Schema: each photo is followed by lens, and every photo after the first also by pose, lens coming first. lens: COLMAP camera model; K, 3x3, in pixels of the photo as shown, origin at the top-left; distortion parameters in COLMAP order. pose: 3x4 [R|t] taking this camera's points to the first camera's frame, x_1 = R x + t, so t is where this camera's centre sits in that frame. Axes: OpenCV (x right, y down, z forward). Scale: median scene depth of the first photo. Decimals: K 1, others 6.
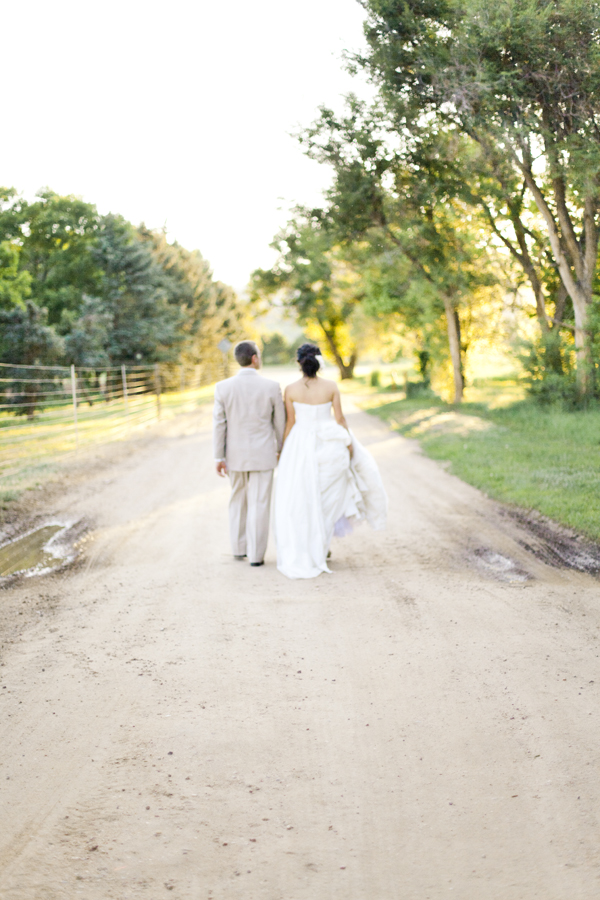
lens RADIAL K [[1284.6, 0, 301.4], [0, 1284.6, 449.8], [0, 0, 1]] dist [-0.025281, 0.000000]
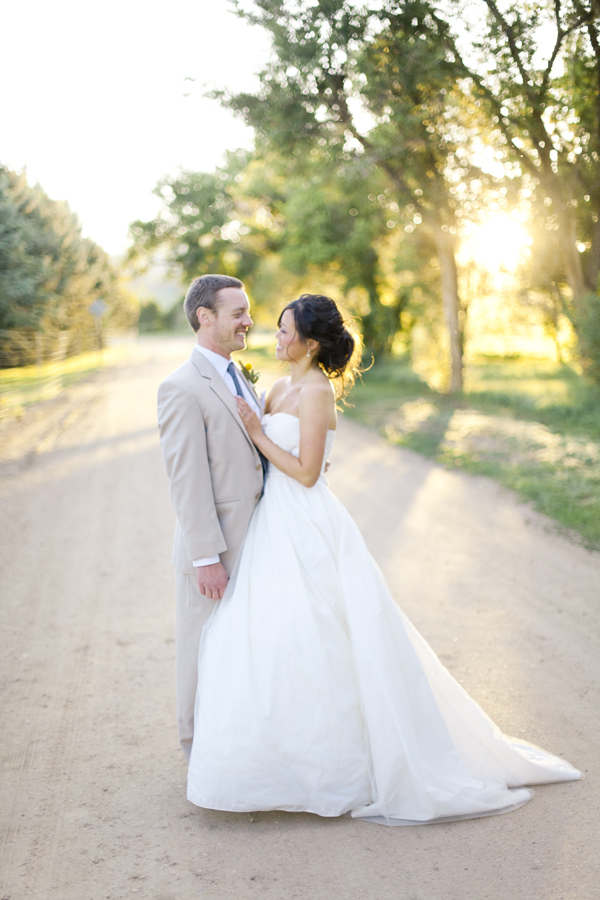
lens RADIAL K [[1284.6, 0, 295.7], [0, 1284.6, 450.4], [0, 0, 1]] dist [-0.025281, 0.000000]
pose [[0.995399, 0.000731, 0.095812, -0.011618], [-0.003056, 0.999704, 0.024123, -0.010210], [-0.095766, -0.024305, 0.995107, 0.160029]]
